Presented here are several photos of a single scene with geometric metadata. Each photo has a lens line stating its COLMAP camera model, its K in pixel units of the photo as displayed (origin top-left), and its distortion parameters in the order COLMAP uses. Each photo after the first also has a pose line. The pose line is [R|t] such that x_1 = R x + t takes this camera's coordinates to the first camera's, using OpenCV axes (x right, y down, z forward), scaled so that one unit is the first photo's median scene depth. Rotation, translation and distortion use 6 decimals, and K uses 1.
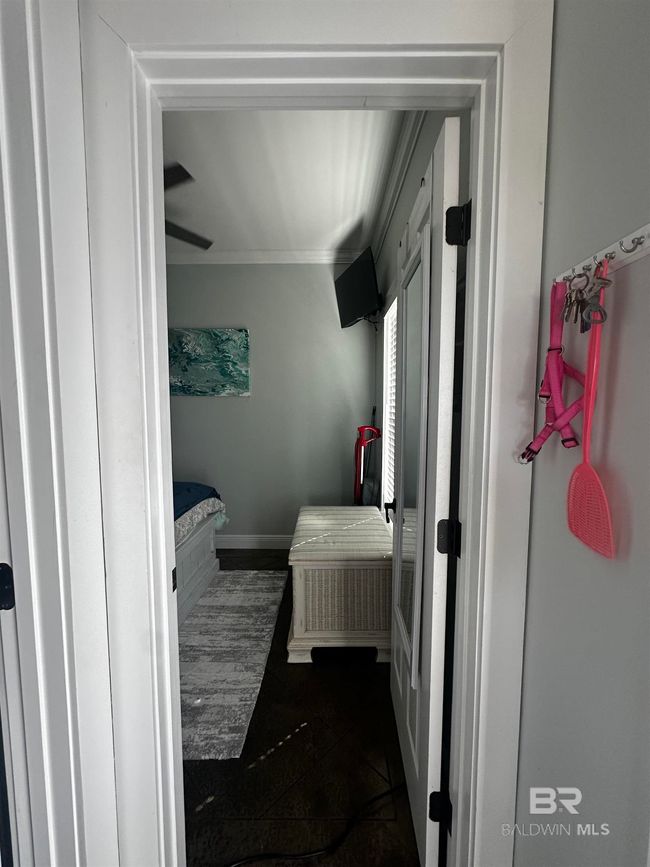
lens RADIAL K [[347.5, 0, 327.5], [0, 347.5, 432.0], [0, 0, 1]] dist [0.001870, 0.001696]
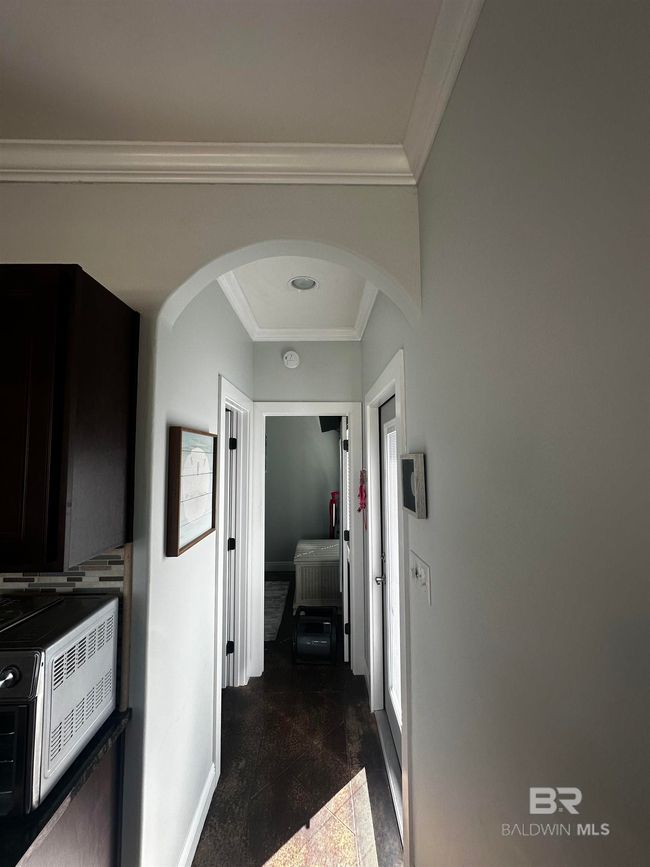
lens RADIAL K [[347.5, 0, 325.6], [0, 347.5, 433.9], [0, 0, 1]] dist [0.001870, 0.001696]
pose [[0.999687, -0.007454, 0.023864, 0.028451], [0.010892, 0.989023, -0.147358, -0.063694], [-0.022503, 0.147572, 0.988795, -0.990667]]
